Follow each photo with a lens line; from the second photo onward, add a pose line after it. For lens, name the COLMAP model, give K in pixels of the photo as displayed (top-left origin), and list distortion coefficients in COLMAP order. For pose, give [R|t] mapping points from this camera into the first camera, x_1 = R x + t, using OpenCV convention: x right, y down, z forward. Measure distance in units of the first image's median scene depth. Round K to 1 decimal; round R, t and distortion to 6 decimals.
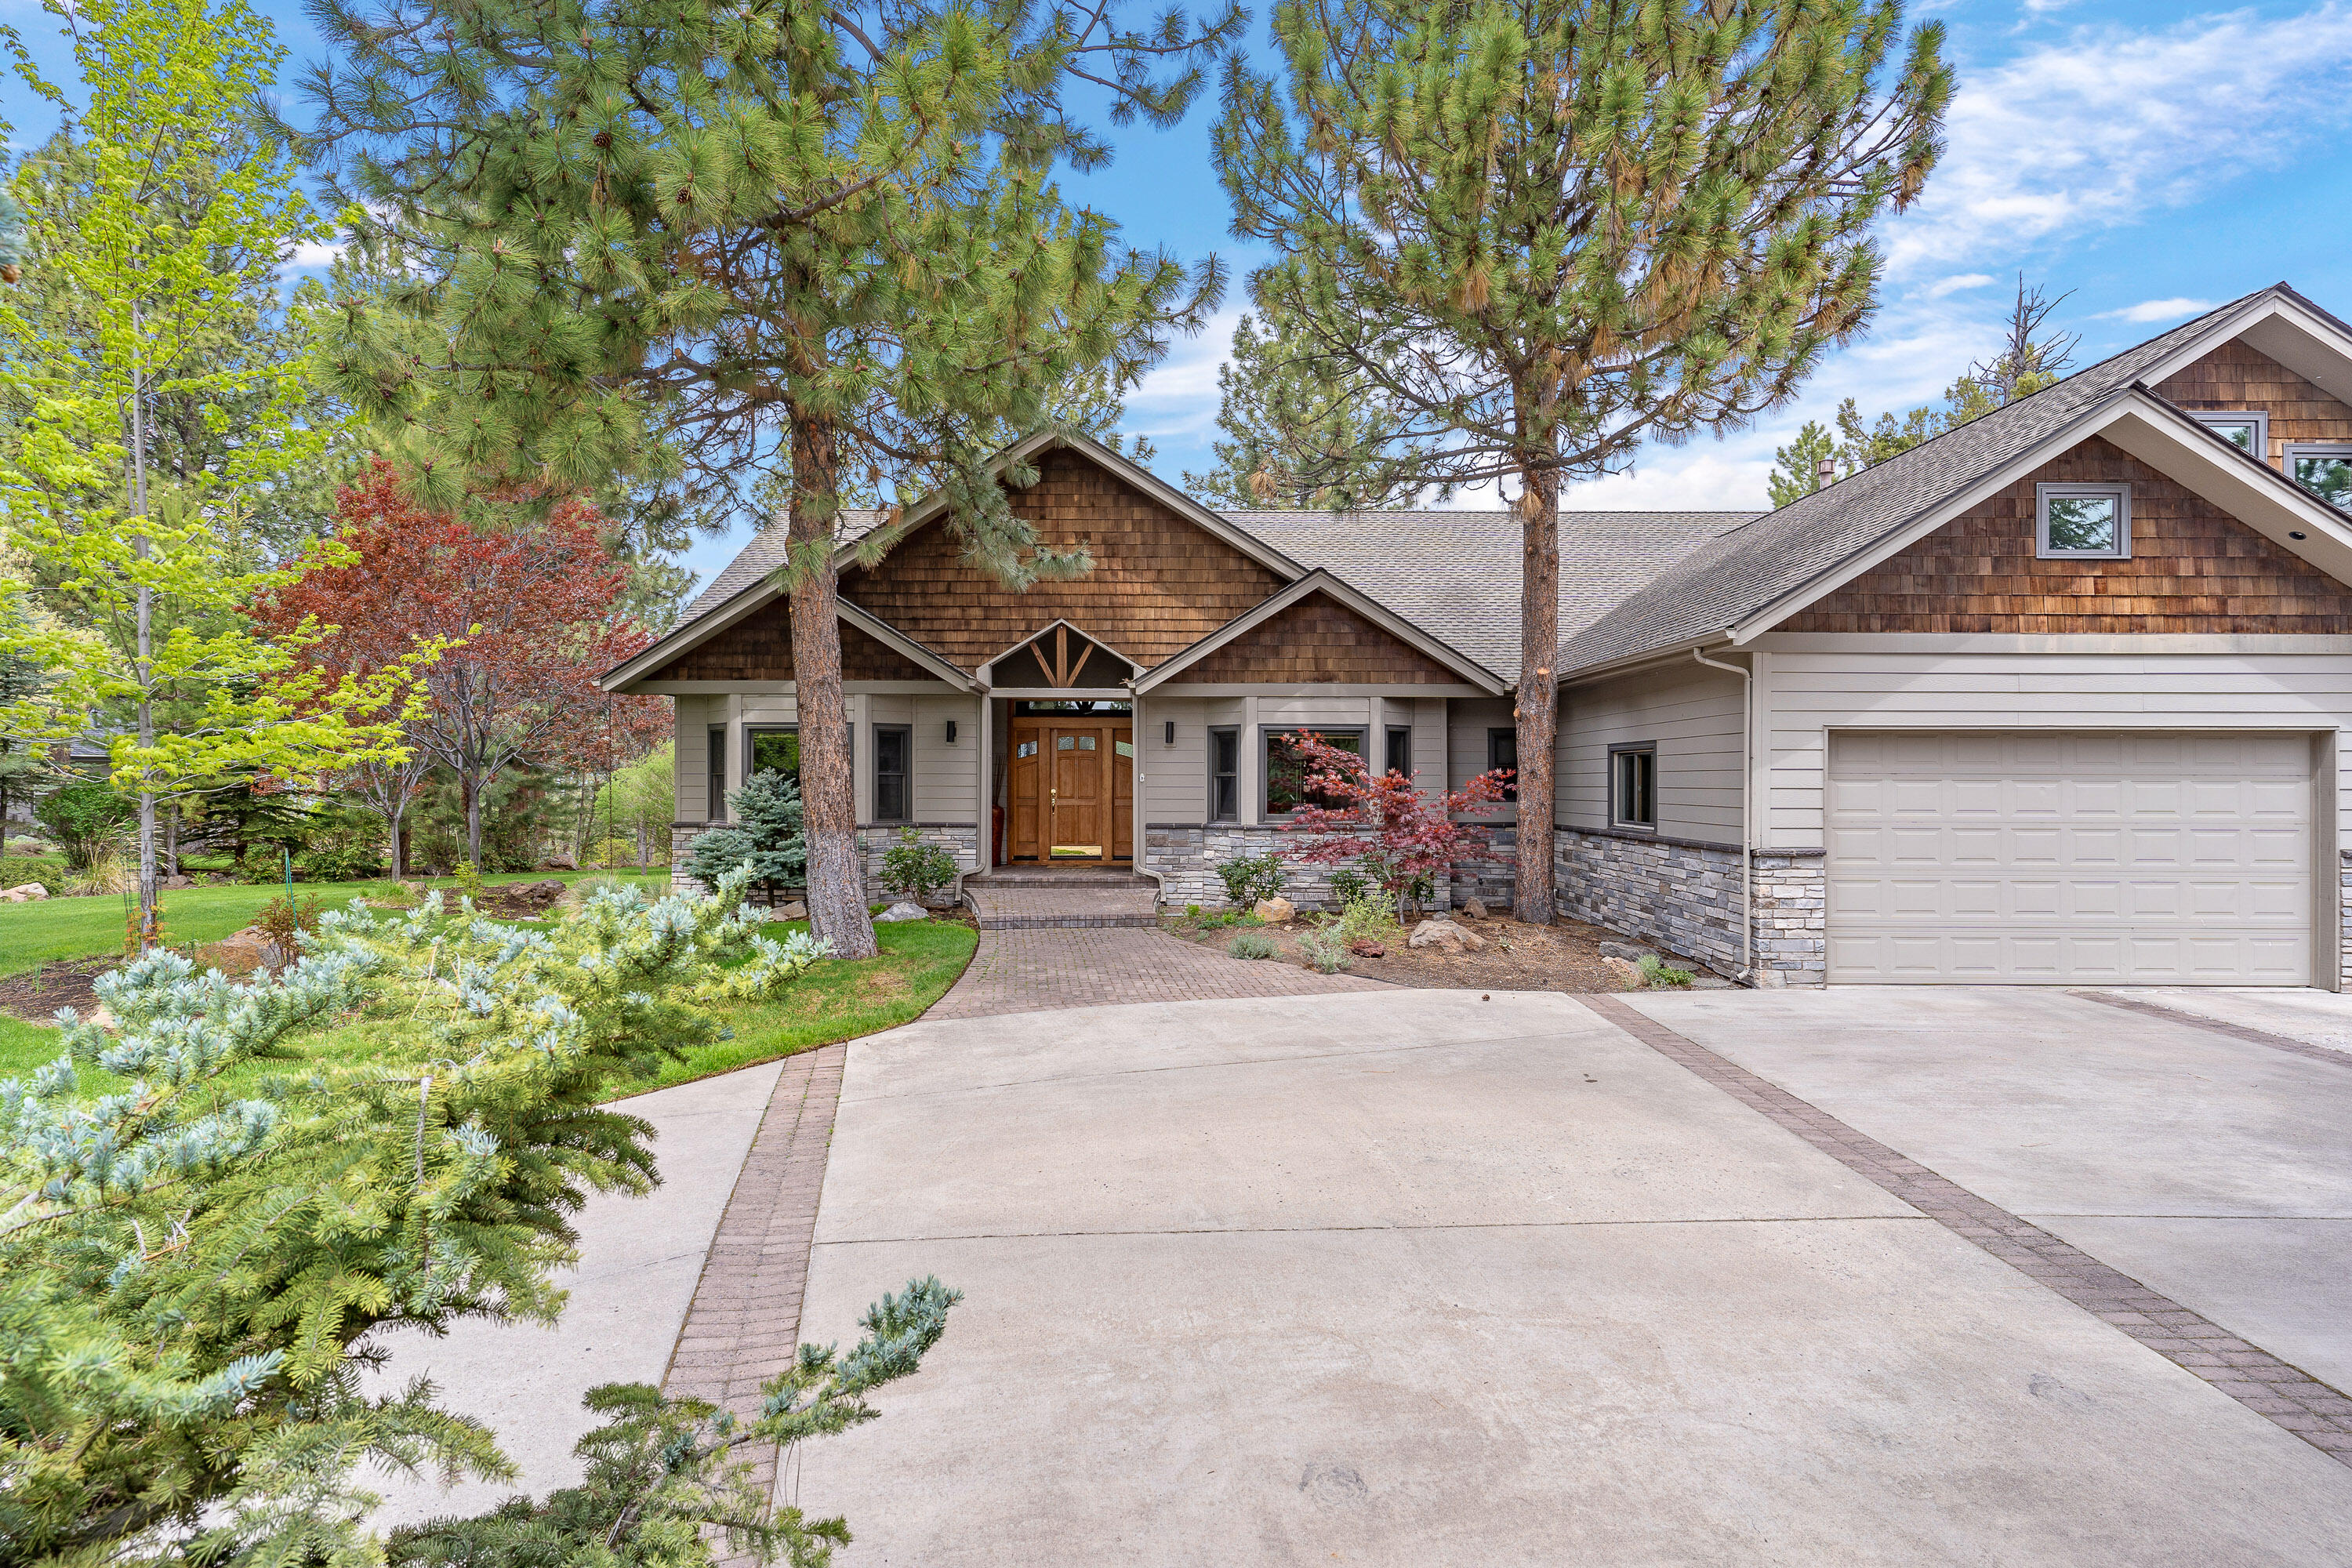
lens RADIAL K [[1304.2, 0, 1170.9], [0, 1304.2, 733.7], [0, 0, 1]] dist [0.000629, -0.000054]
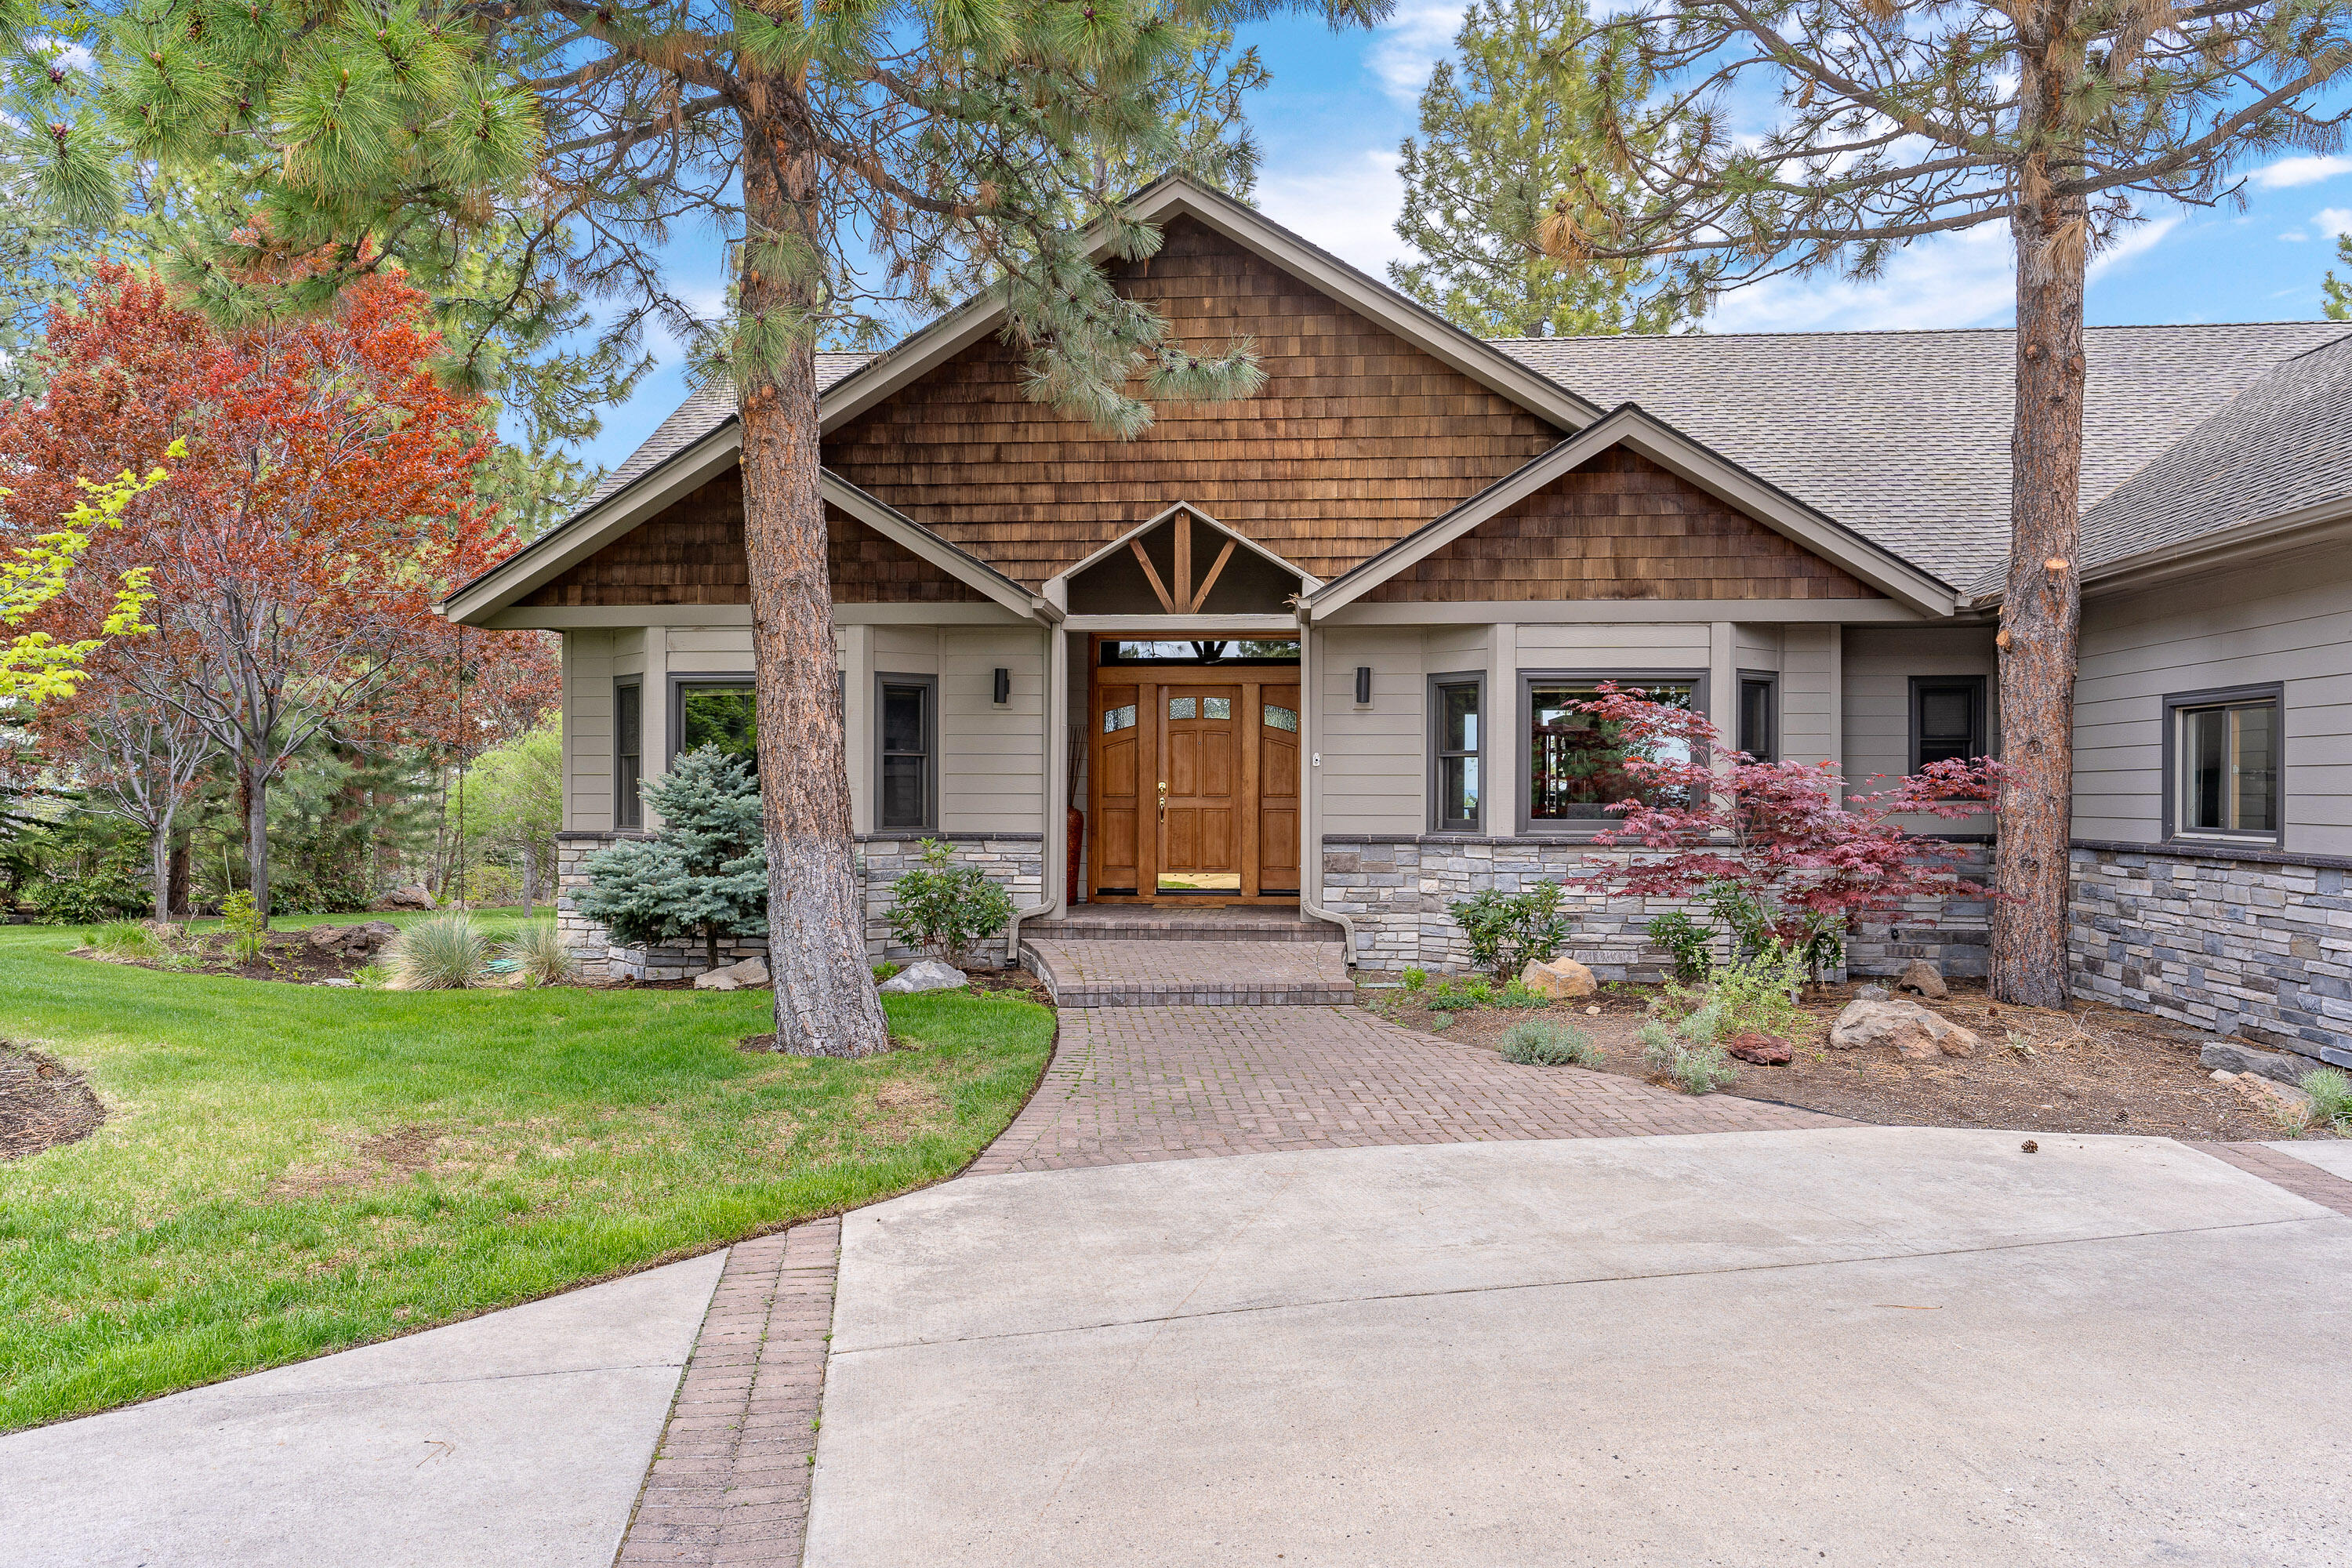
lens RADIAL K [[1632.6, 0, 1176.0], [0, 1632.6, 784.0], [0, 0, 1]] dist [0.001411, -0.000595]
pose [[0.999558, 0.005566, -0.029190, -0.066069], [-0.005060, 0.999836, 0.017360, 0.032547], [0.029282, -0.017205, 0.999423, 0.239746]]
